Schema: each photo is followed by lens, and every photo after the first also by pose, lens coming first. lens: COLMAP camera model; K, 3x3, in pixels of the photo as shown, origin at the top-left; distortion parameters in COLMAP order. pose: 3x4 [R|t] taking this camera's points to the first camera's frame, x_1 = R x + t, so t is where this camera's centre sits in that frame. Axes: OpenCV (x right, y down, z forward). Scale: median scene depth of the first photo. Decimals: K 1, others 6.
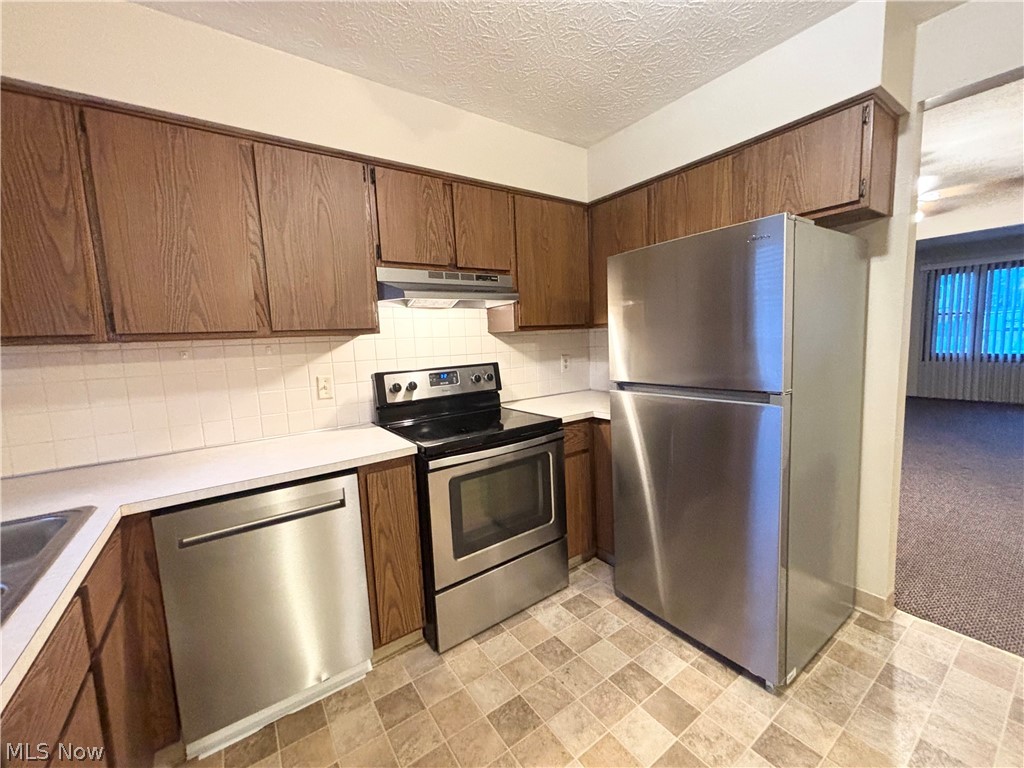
lens RADIAL K [[411.9, 0, 515.5], [0, 411.9, 383.3], [0, 0, 1]] dist [-0.001034, -0.000666]
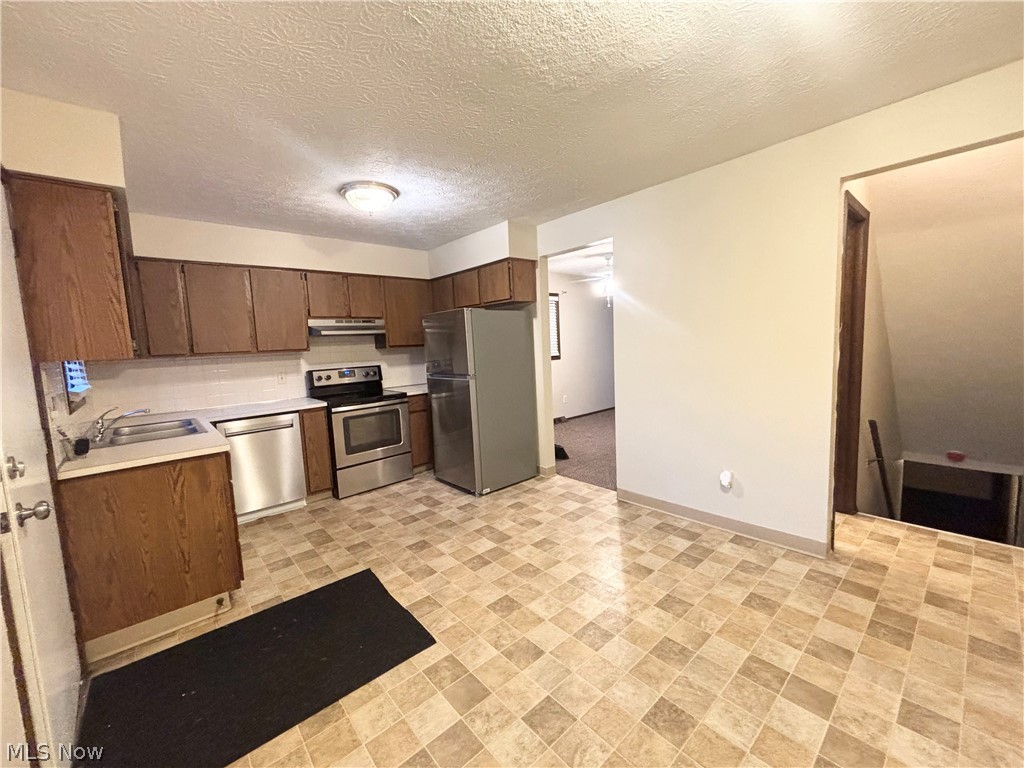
lens RADIAL K [[411.9, 0, 520.8], [0, 411.9, 382.1], [0, 0, 1]] dist [-0.001034, -0.000666]
pose [[0.991469, -0.013012, 0.129690, 0.500784], [0.015220, 0.999755, -0.016052, 0.093444], [-0.129449, 0.017888, 0.991425, -1.314312]]
